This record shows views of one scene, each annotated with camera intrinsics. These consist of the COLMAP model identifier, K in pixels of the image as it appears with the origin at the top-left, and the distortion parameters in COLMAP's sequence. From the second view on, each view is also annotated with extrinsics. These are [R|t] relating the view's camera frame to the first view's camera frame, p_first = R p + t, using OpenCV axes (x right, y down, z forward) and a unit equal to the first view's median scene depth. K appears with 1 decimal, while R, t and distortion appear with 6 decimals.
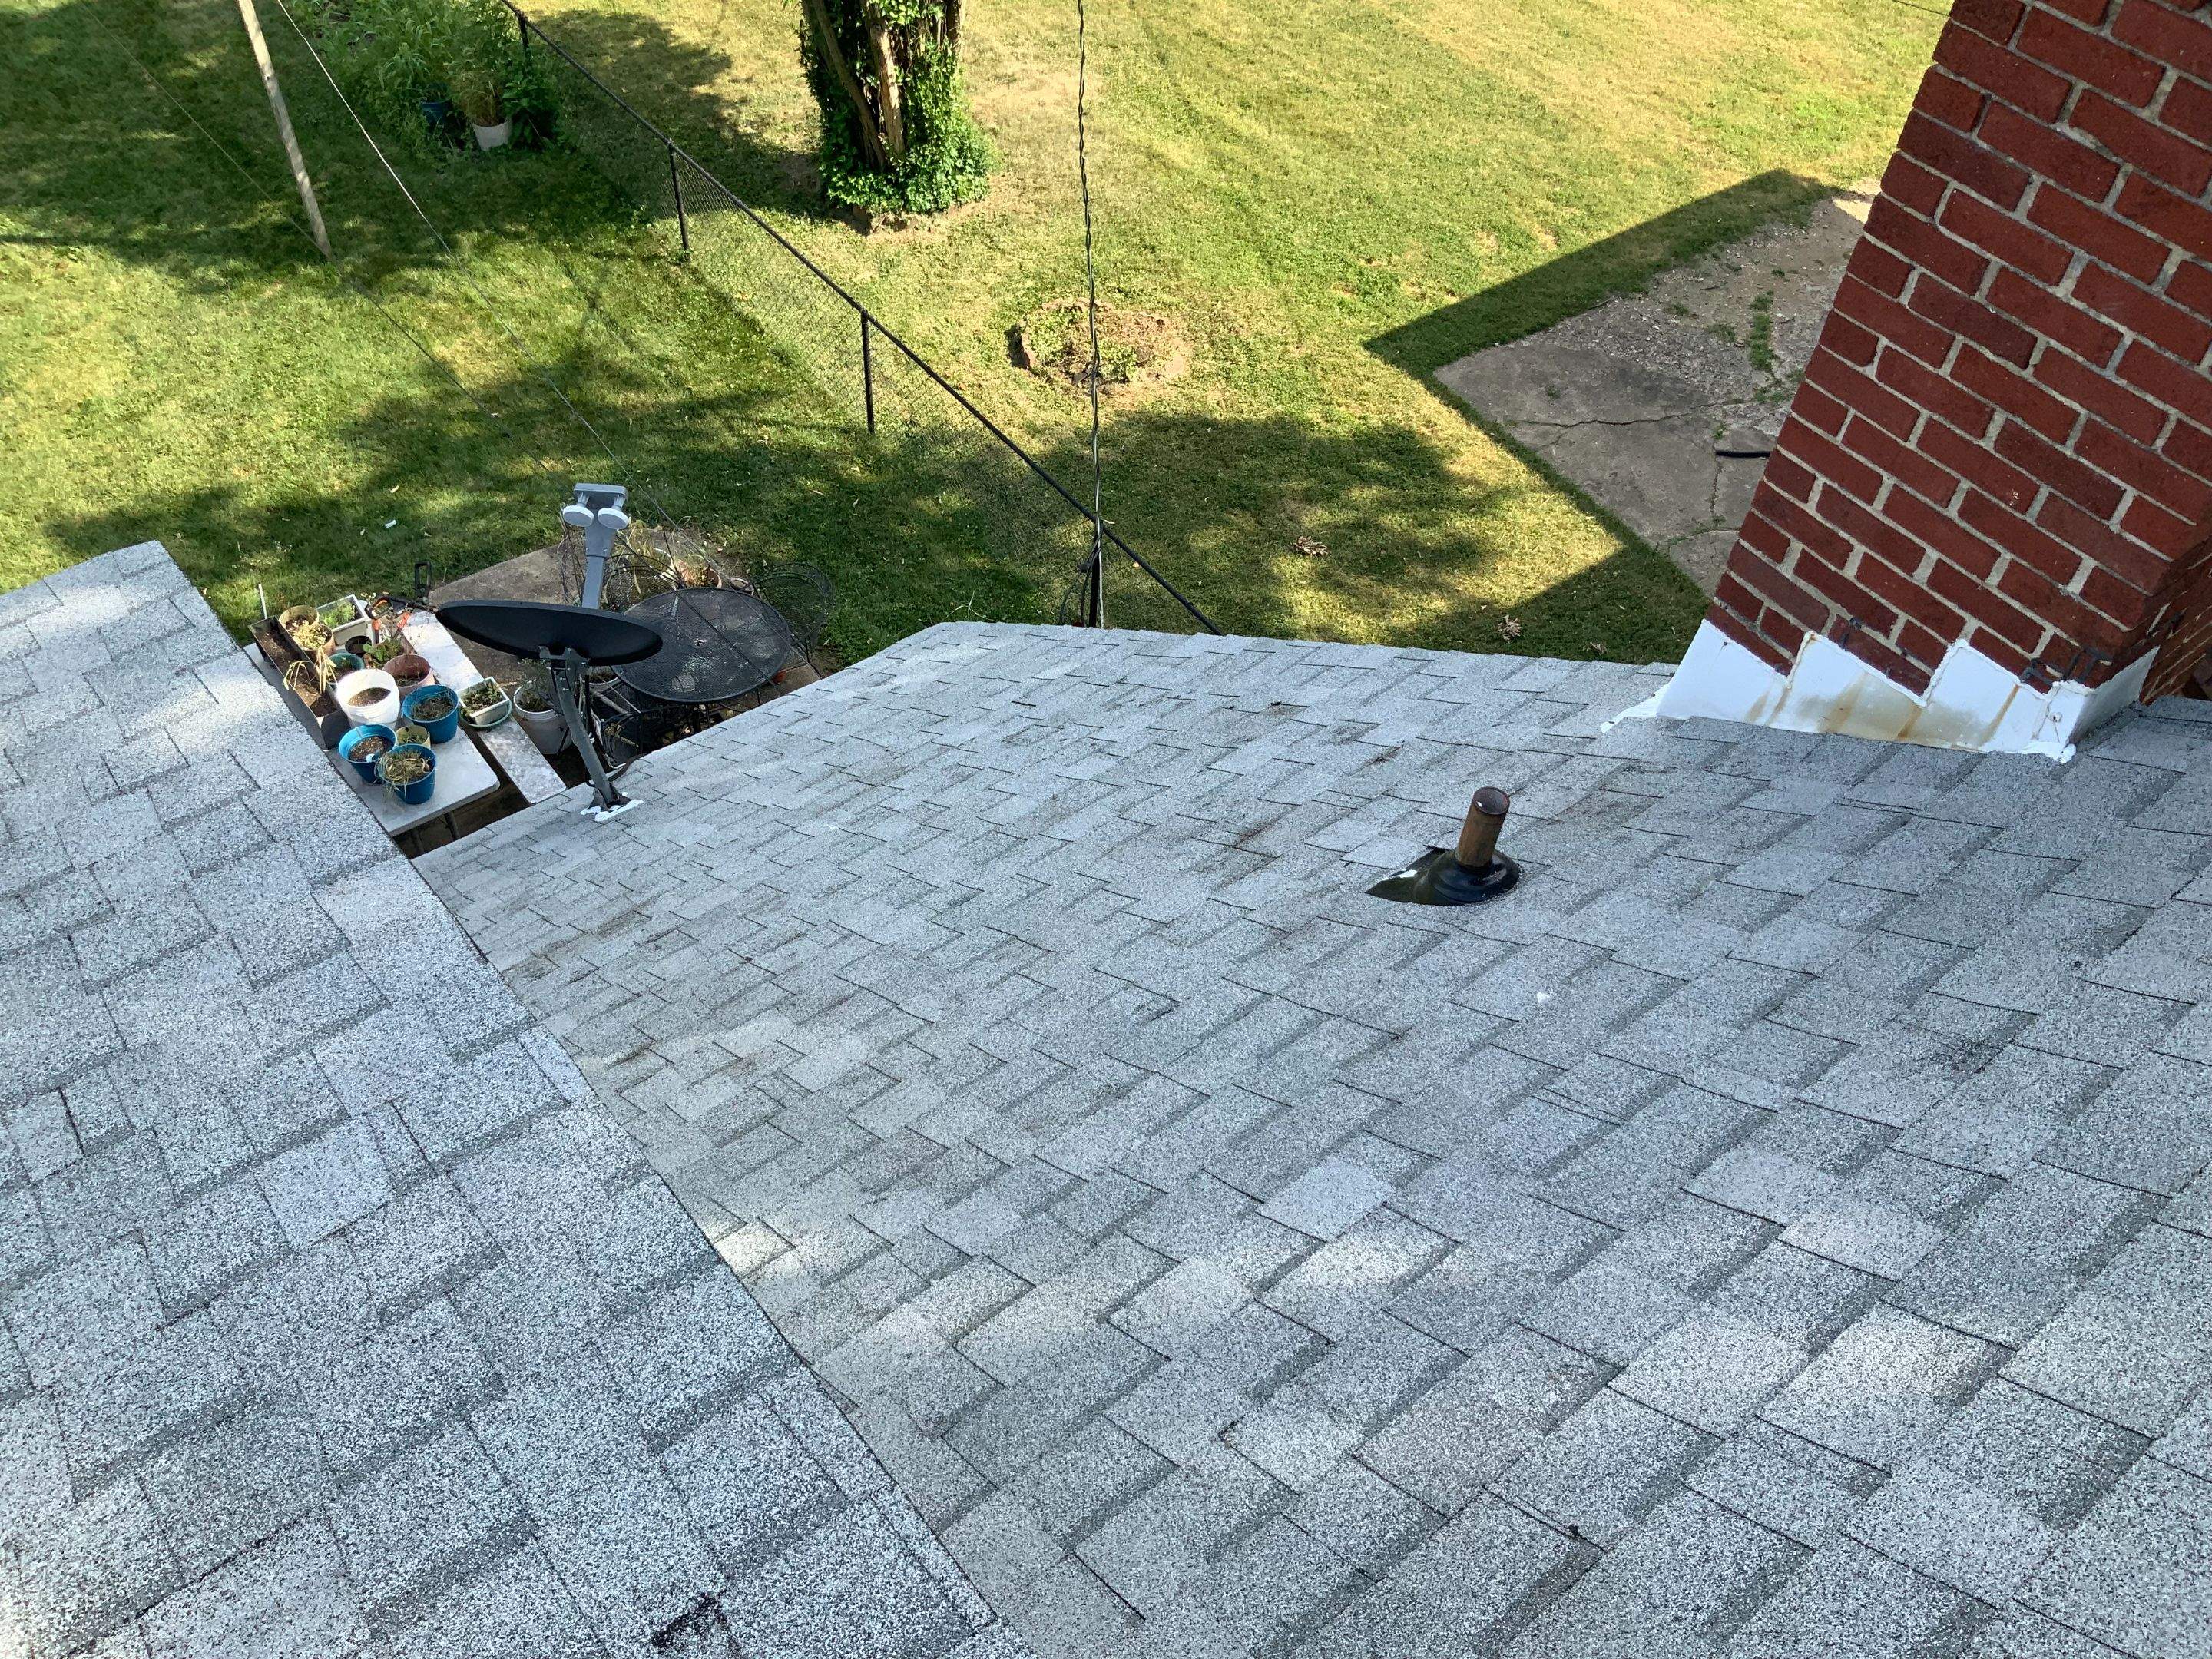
lens RADIAL K [[1793.2, 0, 1106.0], [0, 1793.2, 829.5], [0, 0, 1]] dist [0.038429, -0.081539]
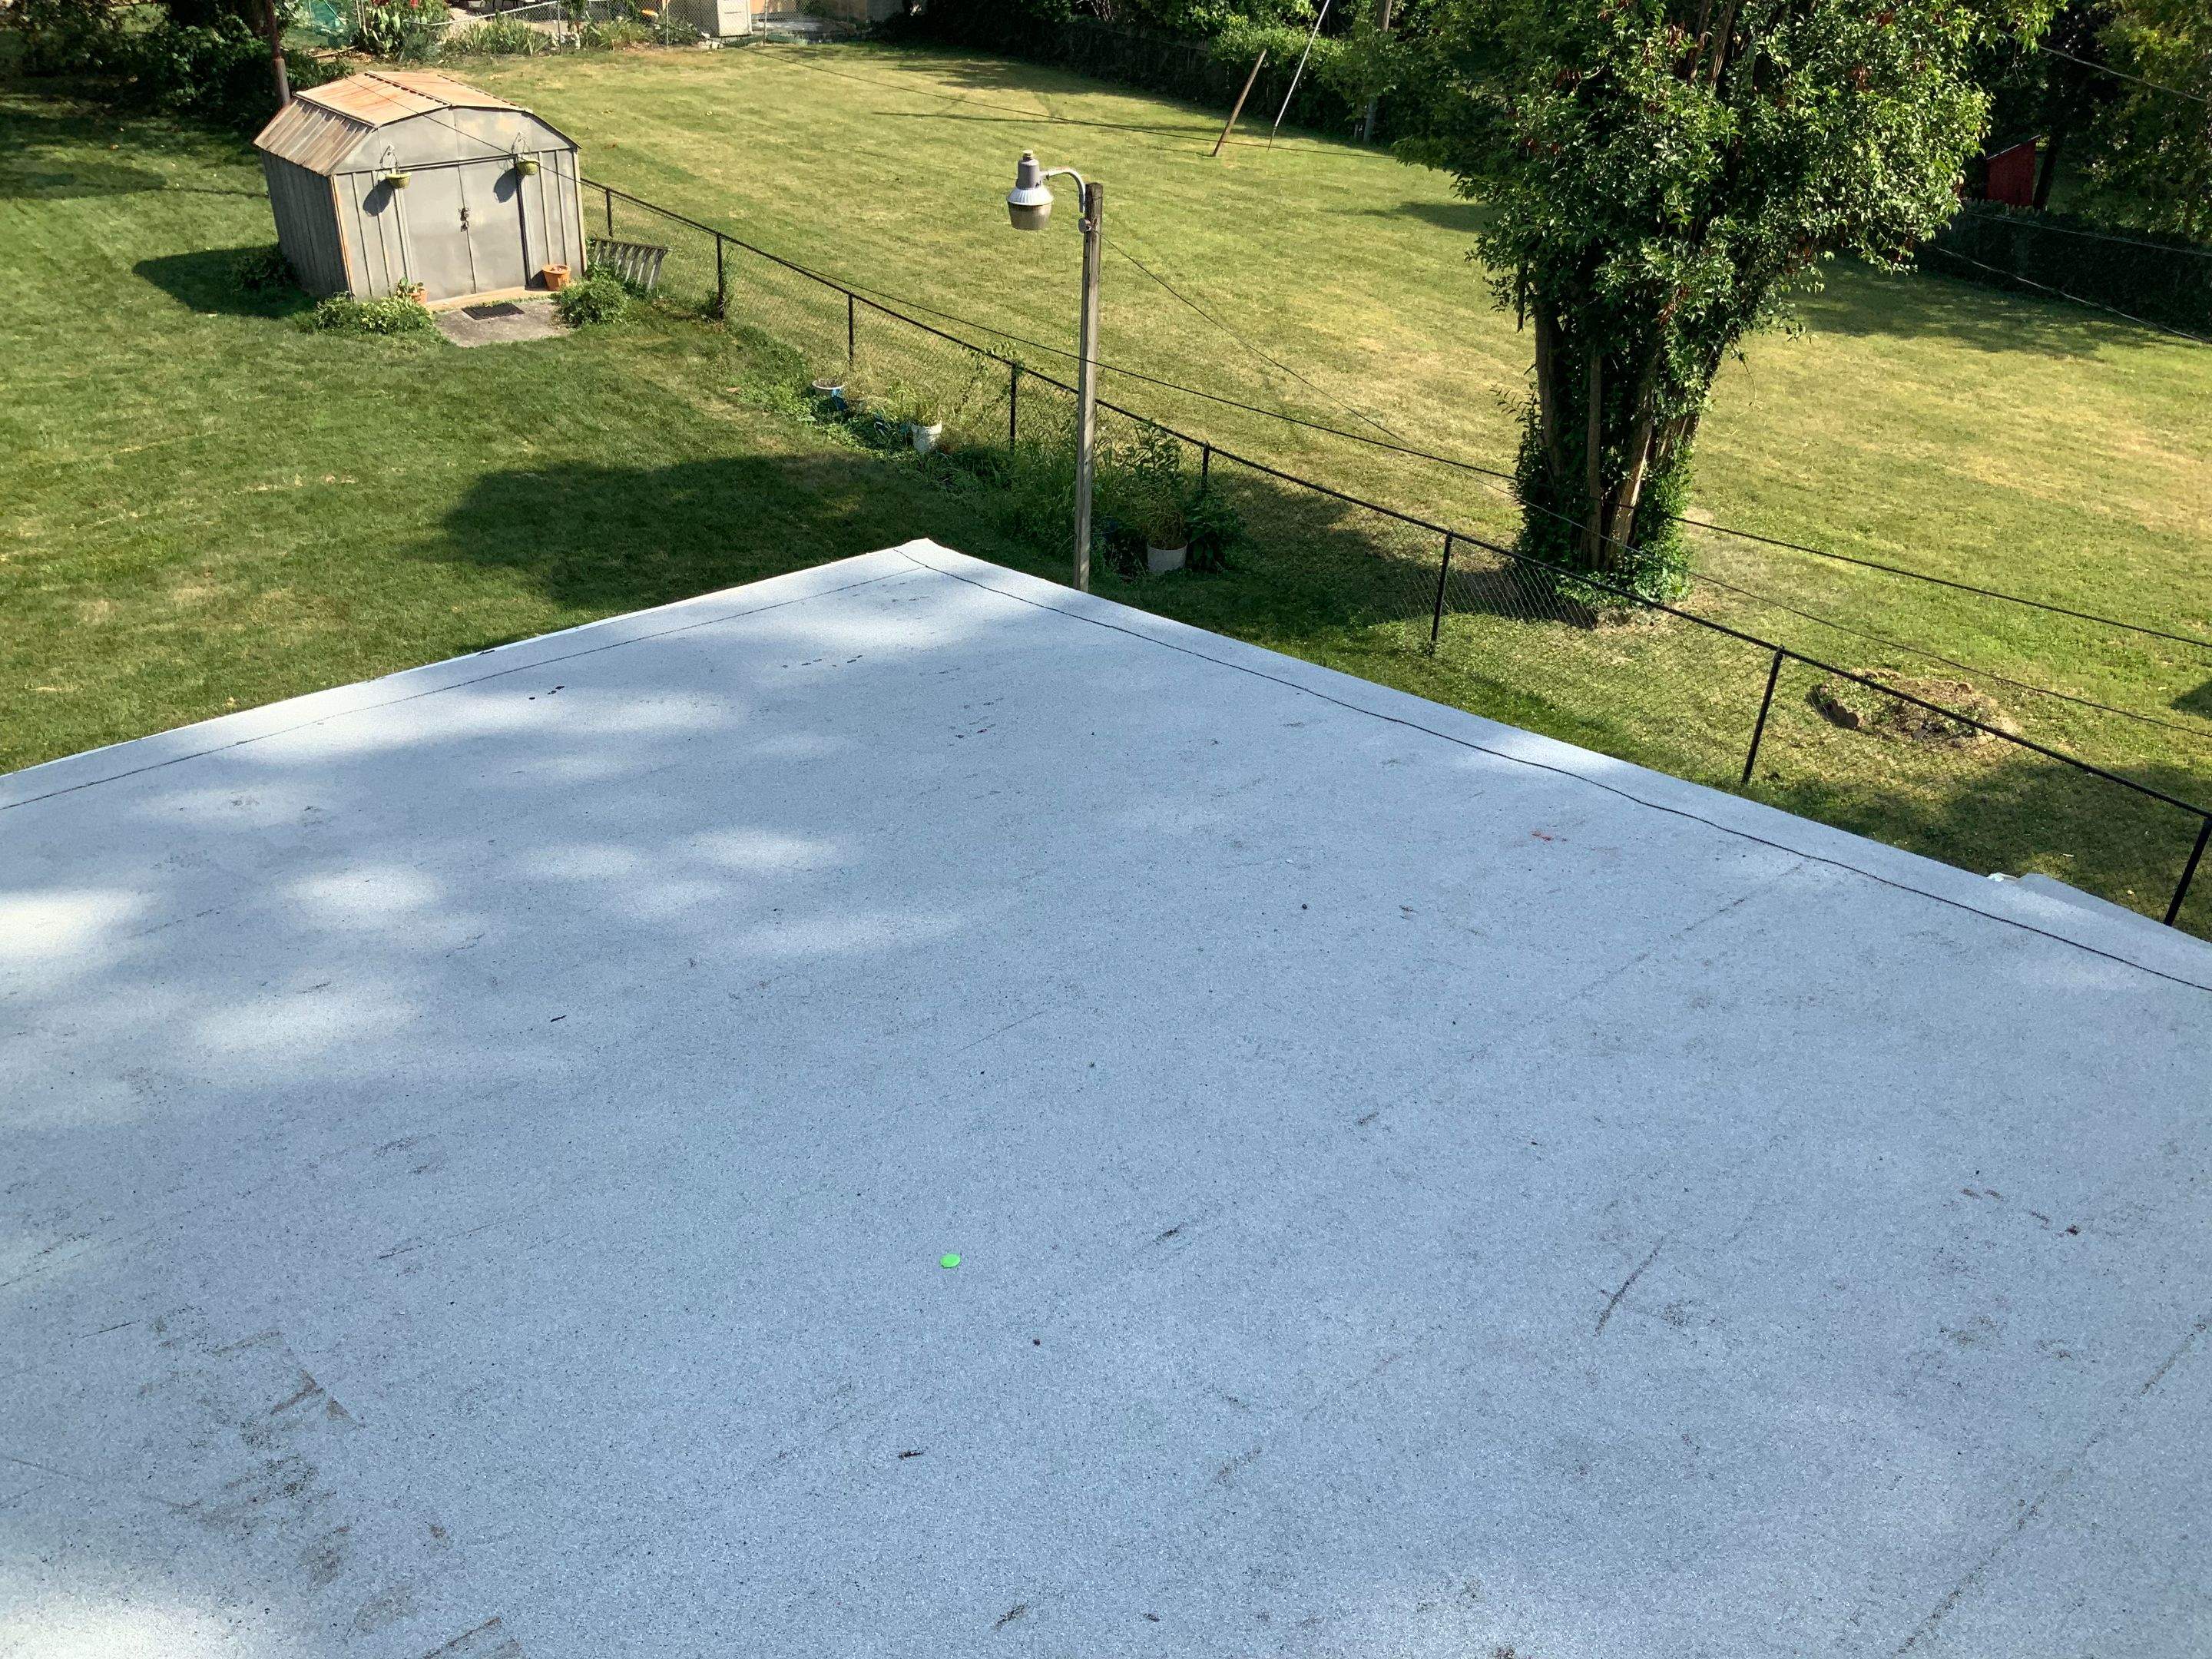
lens RADIAL K [[1837.1, 0, 1106.0], [0, 1837.1, 829.5], [0, 0, 1]] dist [0.092074, -0.218529]
pose [[0.998016, -0.027026, 0.056858, -0.463068], [0.044402, 0.942443, -0.331407, 0.094444], [-0.044629, 0.333274, 0.941773, 0.103241]]
